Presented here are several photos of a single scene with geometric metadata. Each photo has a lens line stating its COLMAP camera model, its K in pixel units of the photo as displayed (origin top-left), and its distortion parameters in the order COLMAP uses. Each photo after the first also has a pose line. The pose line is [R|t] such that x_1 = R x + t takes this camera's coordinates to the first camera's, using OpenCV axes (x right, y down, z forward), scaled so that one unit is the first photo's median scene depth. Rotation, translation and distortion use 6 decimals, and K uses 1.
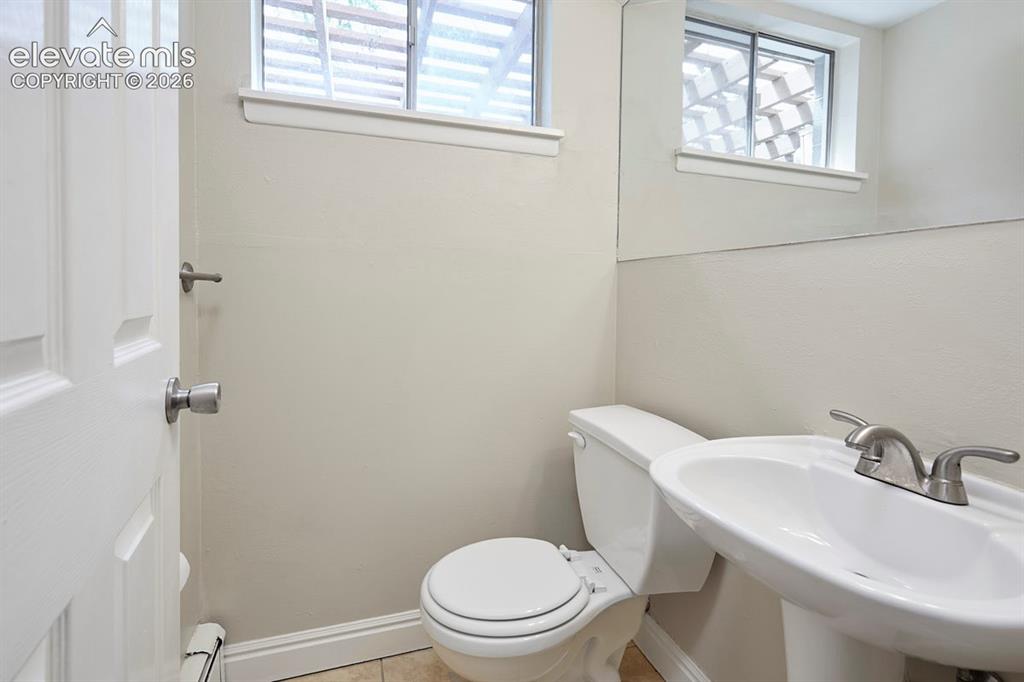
lens RADIAL K [[484.9, 0, 513.4], [0, 484.9, 325.5], [0, 0, 1]] dist [-0.000253, -0.000109]
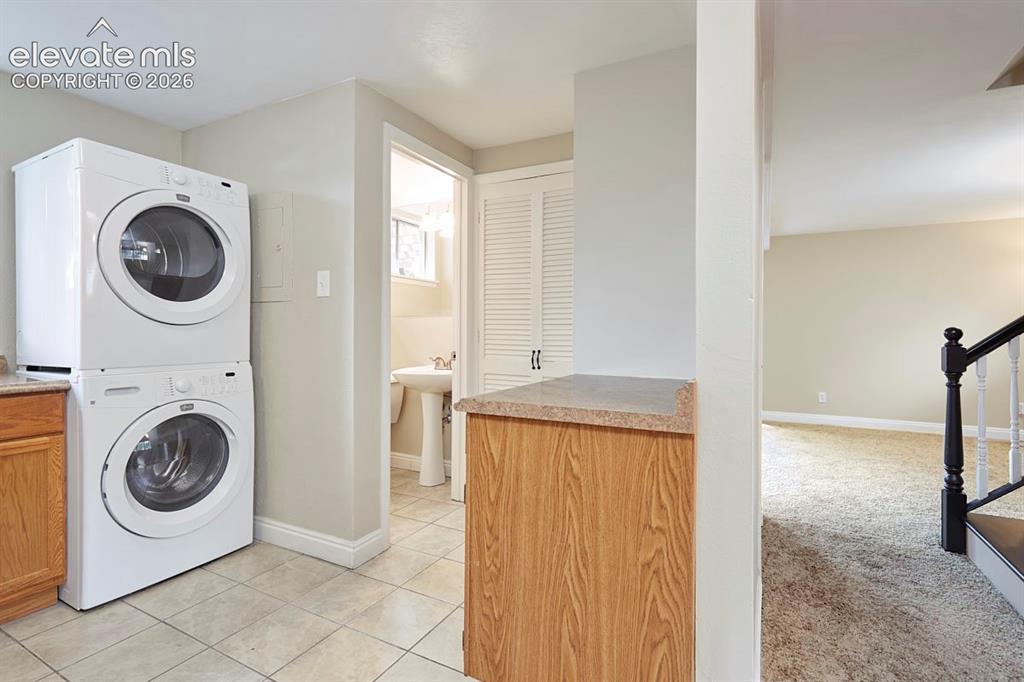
lens RADIAL K [[484.3, 0, 513.3], [0, 484.3, 333.8], [0, 0, 1]] dist [0.000710, 0.000257]
pose [[0.725828, -0.009122, 0.687816, -2.066996], [0.021658, 0.999719, -0.009597, 0.044081], [-0.687535, 0.021862, 0.725822, -3.097828]]
